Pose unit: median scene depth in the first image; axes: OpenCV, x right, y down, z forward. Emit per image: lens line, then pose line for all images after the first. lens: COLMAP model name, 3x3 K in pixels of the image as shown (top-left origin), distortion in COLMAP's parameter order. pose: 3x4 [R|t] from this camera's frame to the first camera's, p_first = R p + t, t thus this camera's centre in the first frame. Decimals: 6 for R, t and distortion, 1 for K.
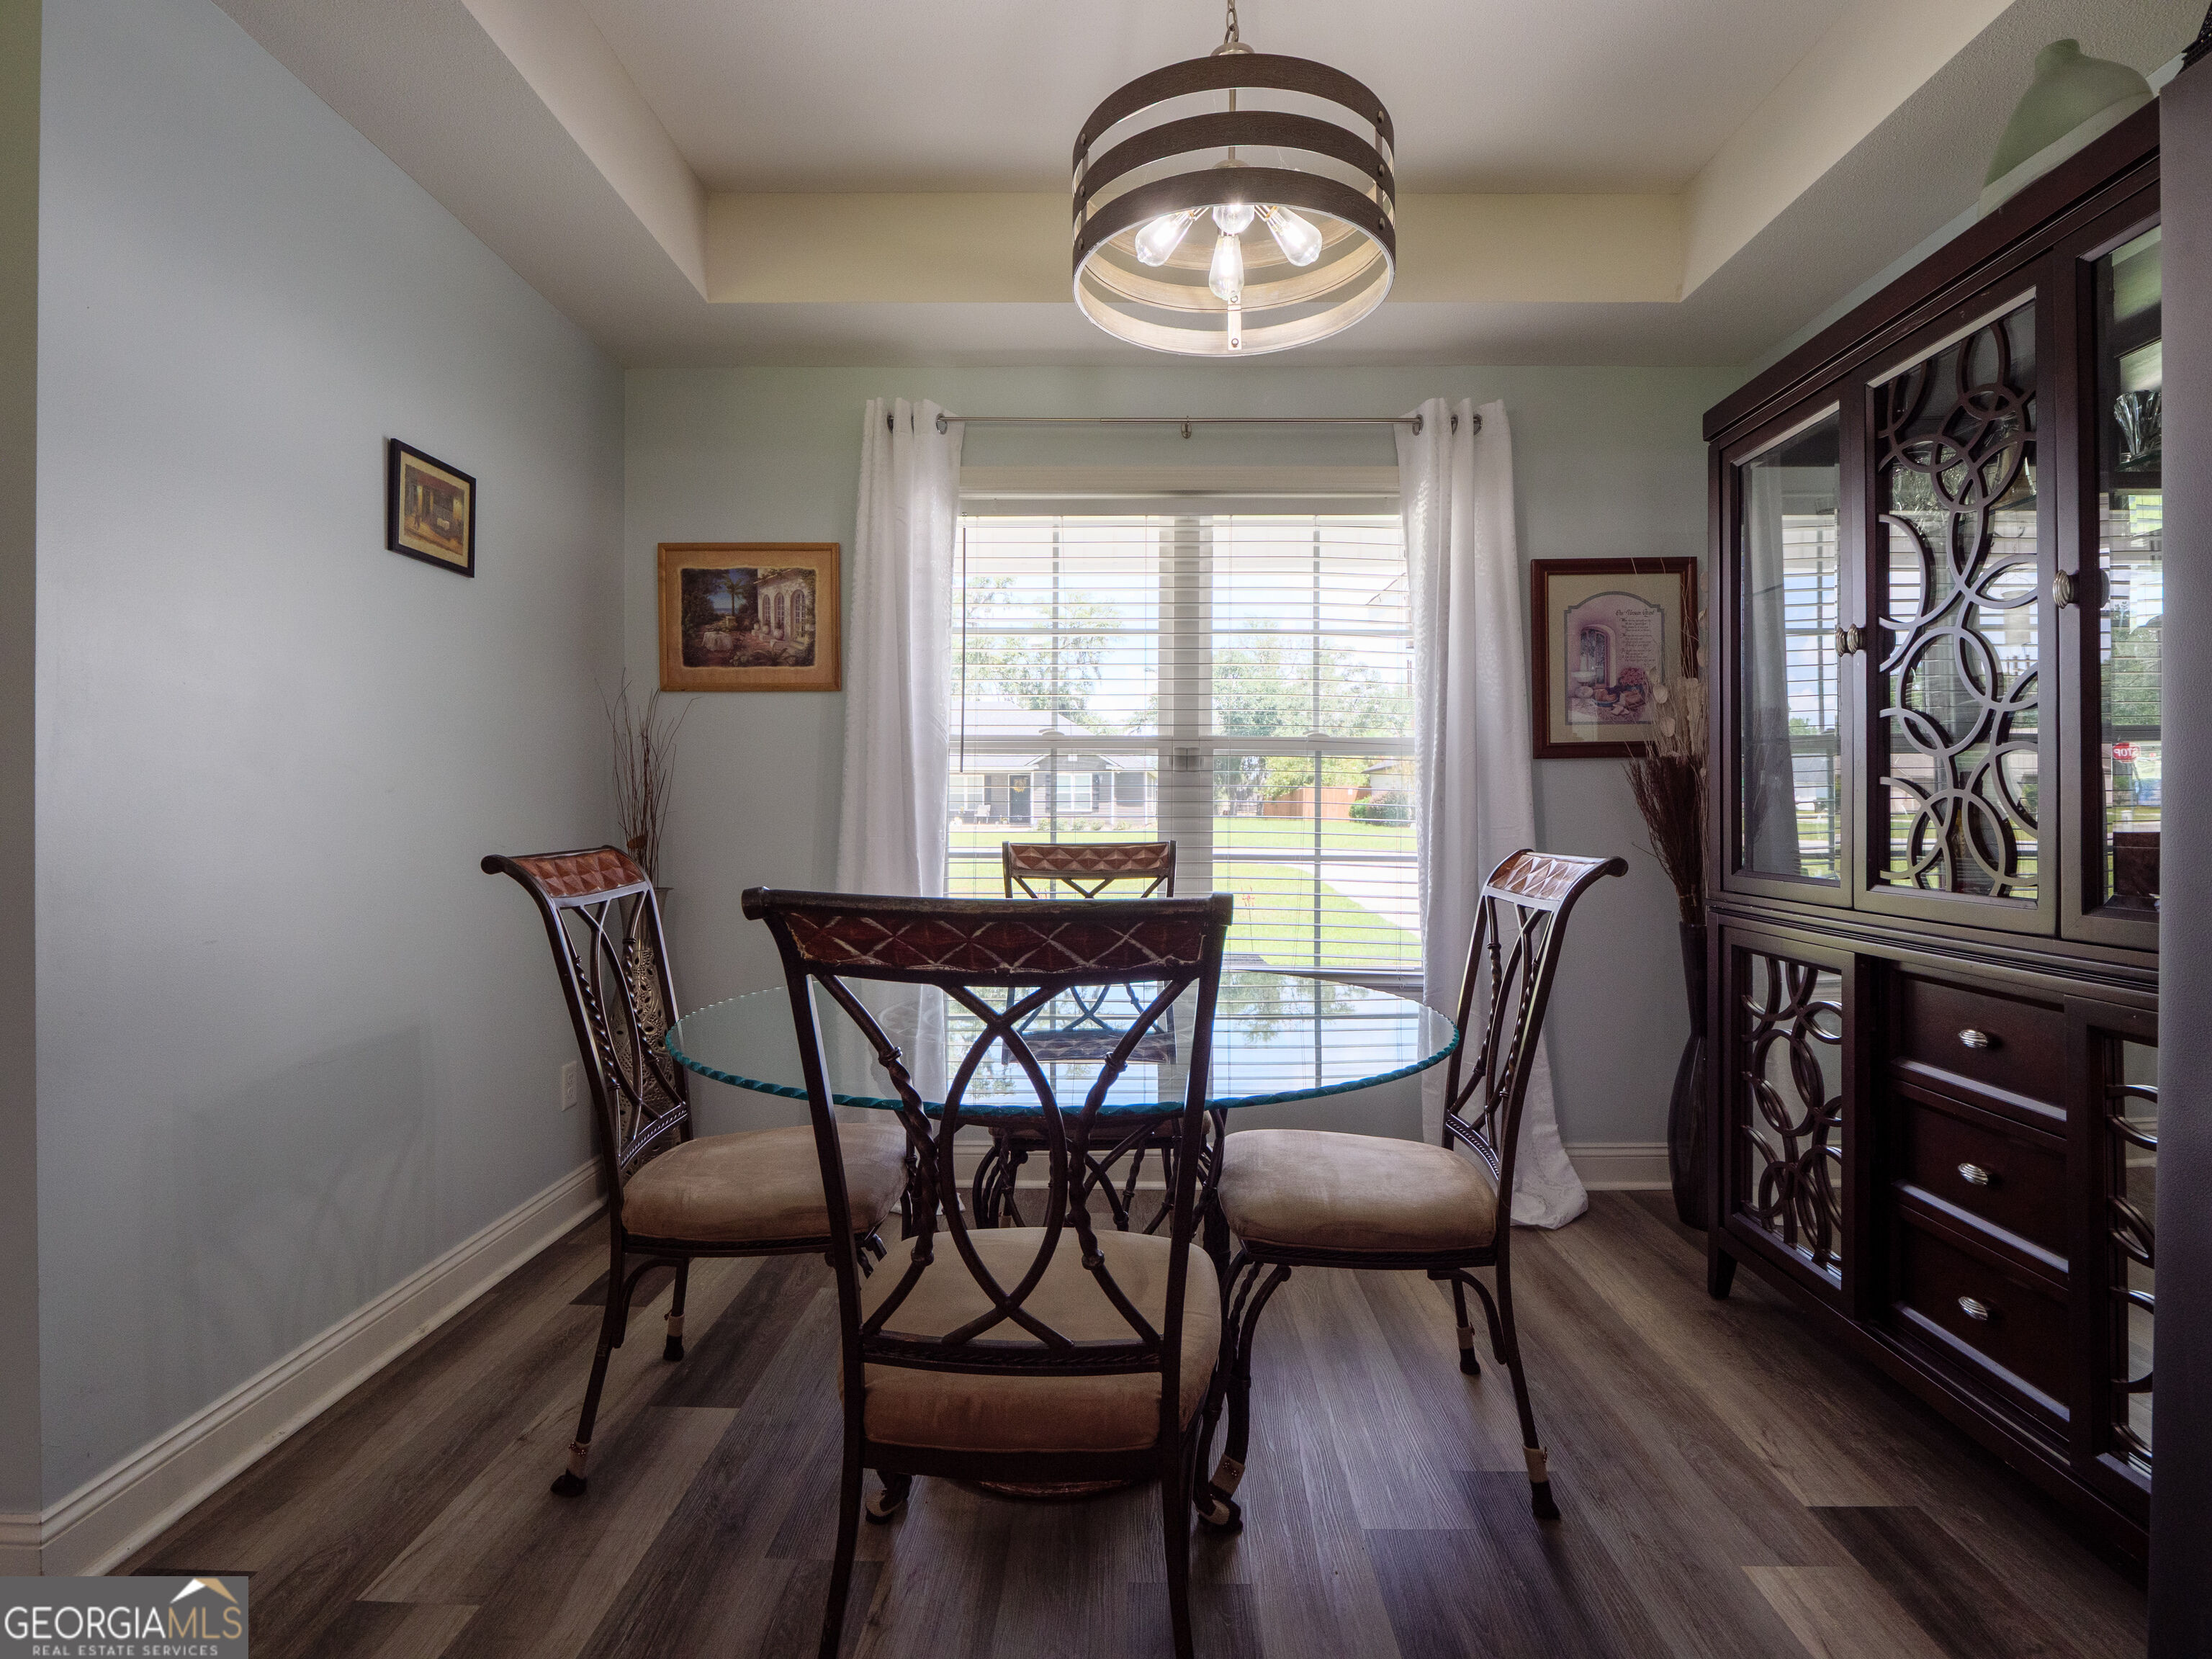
lens RADIAL K [[1095.0, 0, 1103.4], [0, 1095.0, 819.9], [0, 0, 1]] dist [-0.006765, -0.006745]
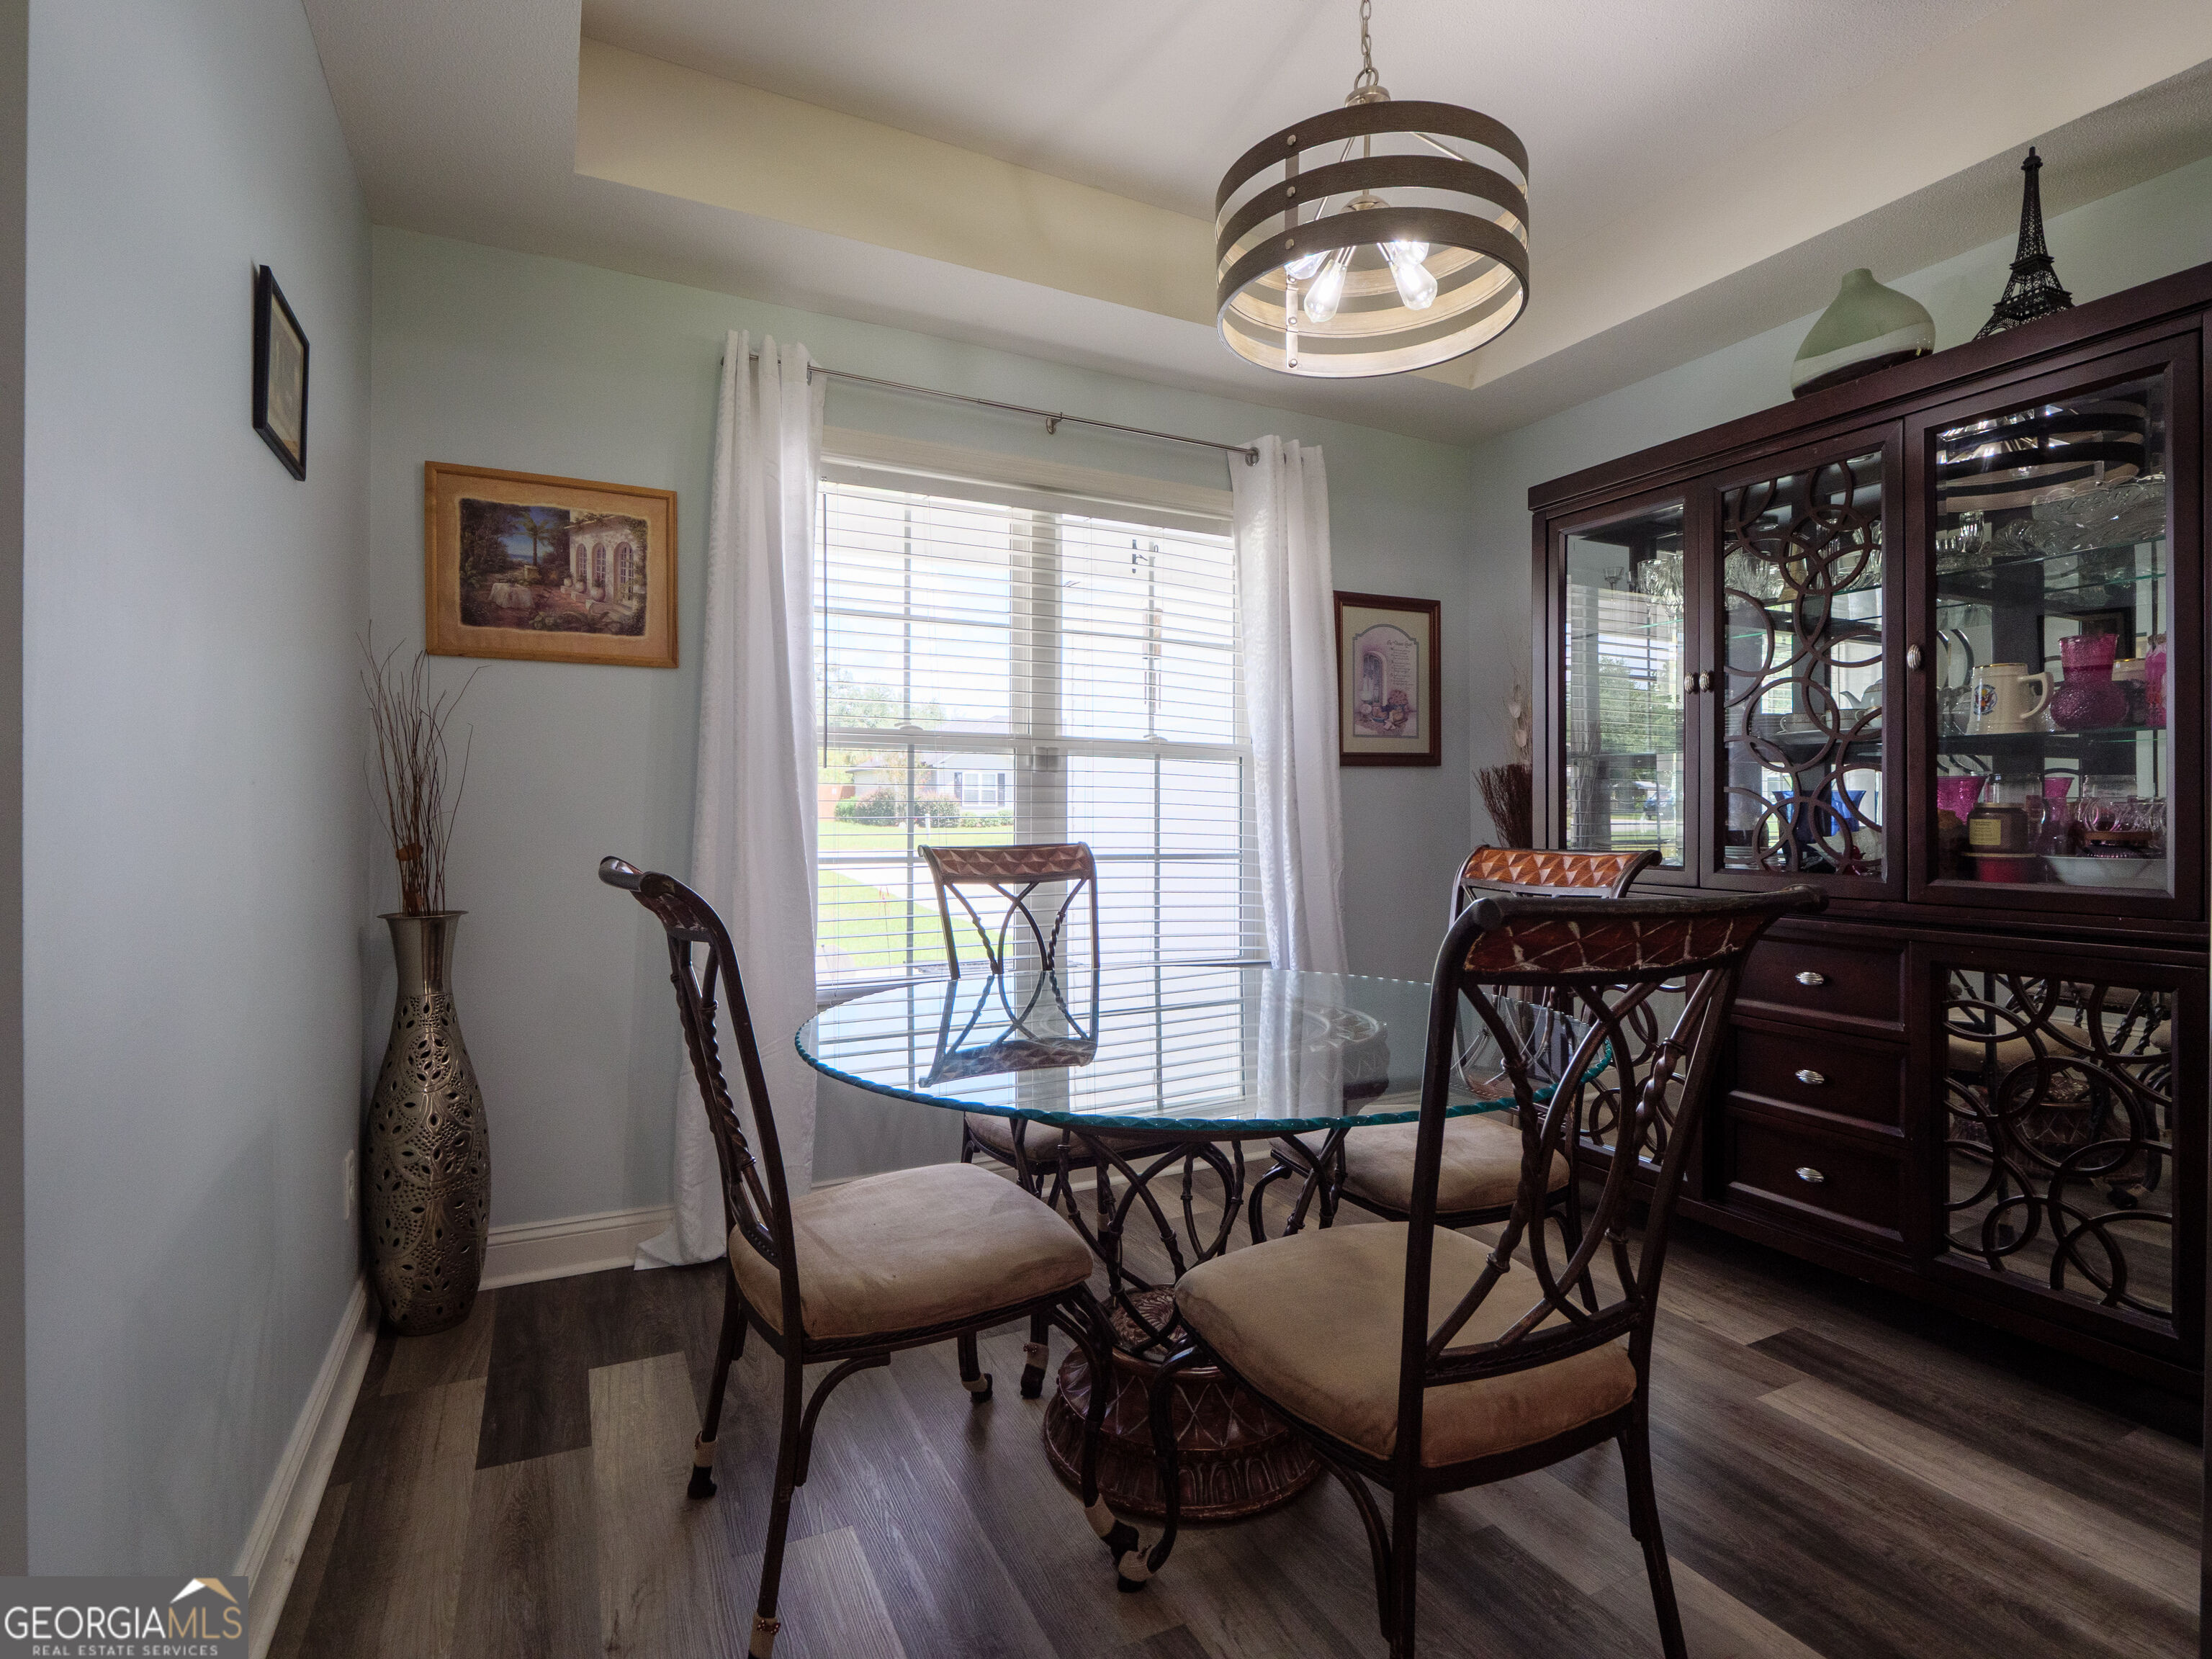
lens RADIAL K [[1095.0, 0, 1107.3], [0, 1095.0, 821.8], [0, 0, 1]] dist [-0.006765, -0.006745]
pose [[0.884933, -0.003589, 0.465705, -0.340946], [0.002631, 0.999993, 0.002707, -0.001555], [-0.465711, -0.001170, 0.884936, 0.104407]]
